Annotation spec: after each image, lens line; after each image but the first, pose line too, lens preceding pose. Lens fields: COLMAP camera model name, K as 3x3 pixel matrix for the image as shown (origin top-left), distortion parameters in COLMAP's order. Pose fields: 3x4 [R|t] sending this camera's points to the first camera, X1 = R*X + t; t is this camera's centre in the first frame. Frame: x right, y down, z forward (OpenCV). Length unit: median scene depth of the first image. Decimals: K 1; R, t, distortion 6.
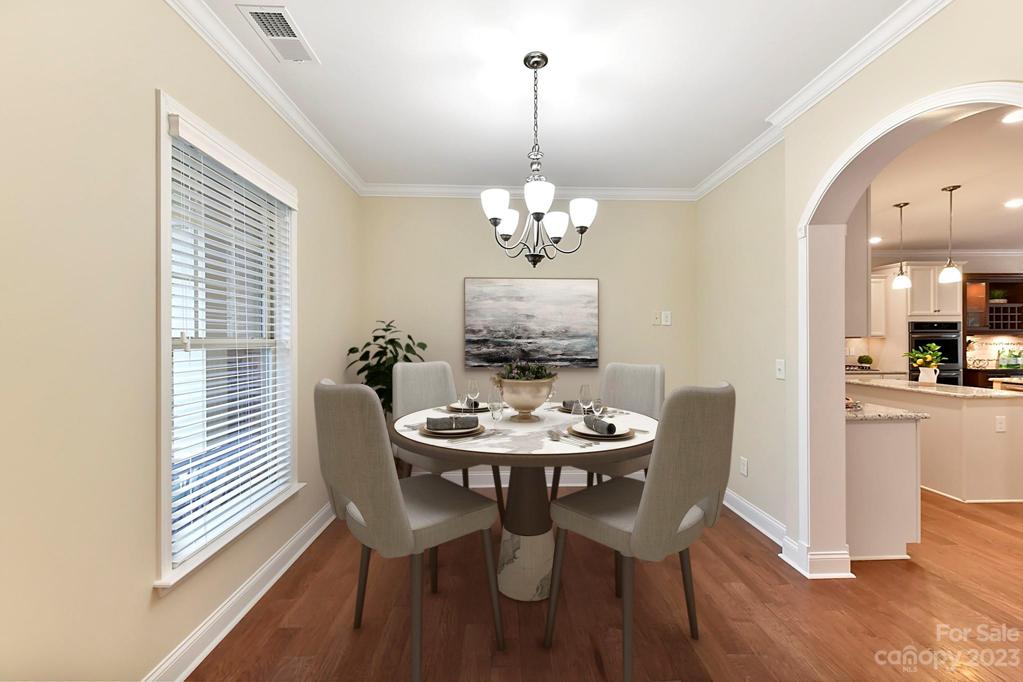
lens RADIAL K [[402.8, 0, 511.5], [0, 402.8, 341.0], [0, 0, 1]] dist [-0.001134, -0.000398]
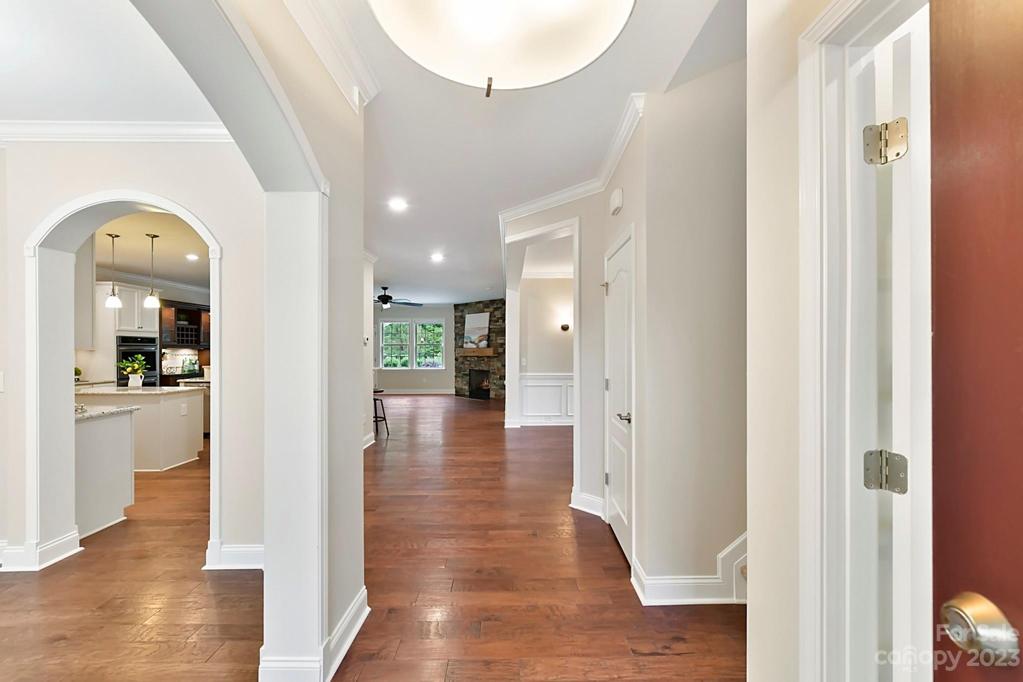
lens RADIAL K [[412.0, 0, 516.3], [0, 412.0, 351.5], [0, 0, 1]] dist [0.002020, 0.000352]
pose [[0.011288, 0.001120, 0.999936, -0.197773], [0.002468, 0.999996, -0.001148, 0.000264], [-0.999933, 0.002481, 0.011285, -0.166293]]
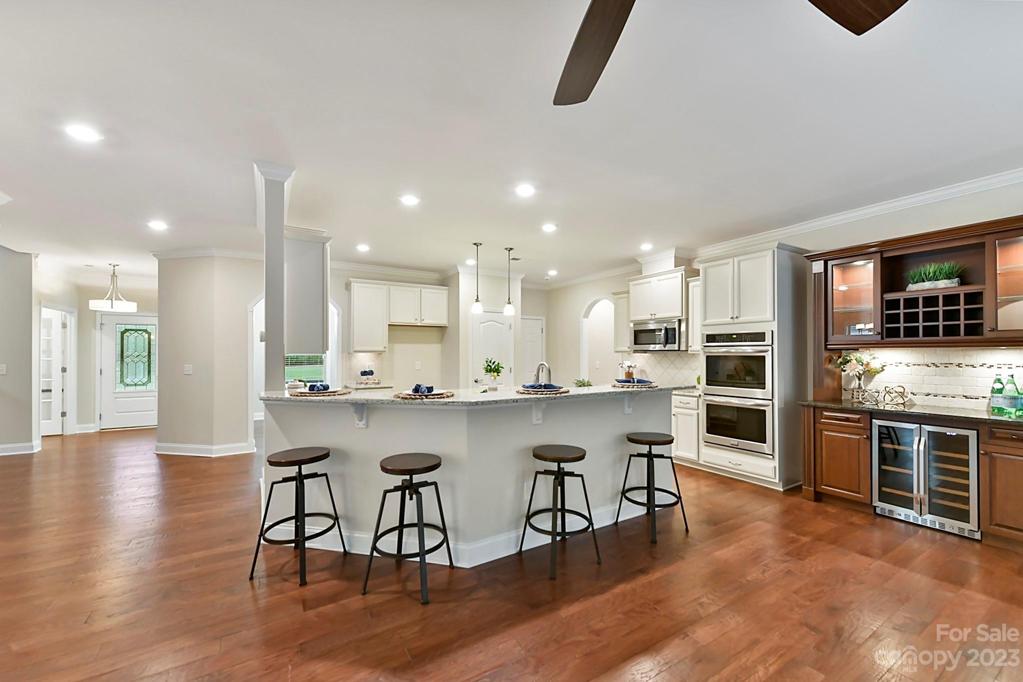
lens RADIAL K [[412.0, 0, 516.3], [0, 412.0, 351.5], [0, 0, 1]] dist [0.002020, 0.000352]
pose [[0.487558, -0.000290, -0.873091, 1.992527], [-0.004556, 0.999985, -0.002877, -0.009959], [0.873079, 0.005381, 0.487549, 0.356937]]
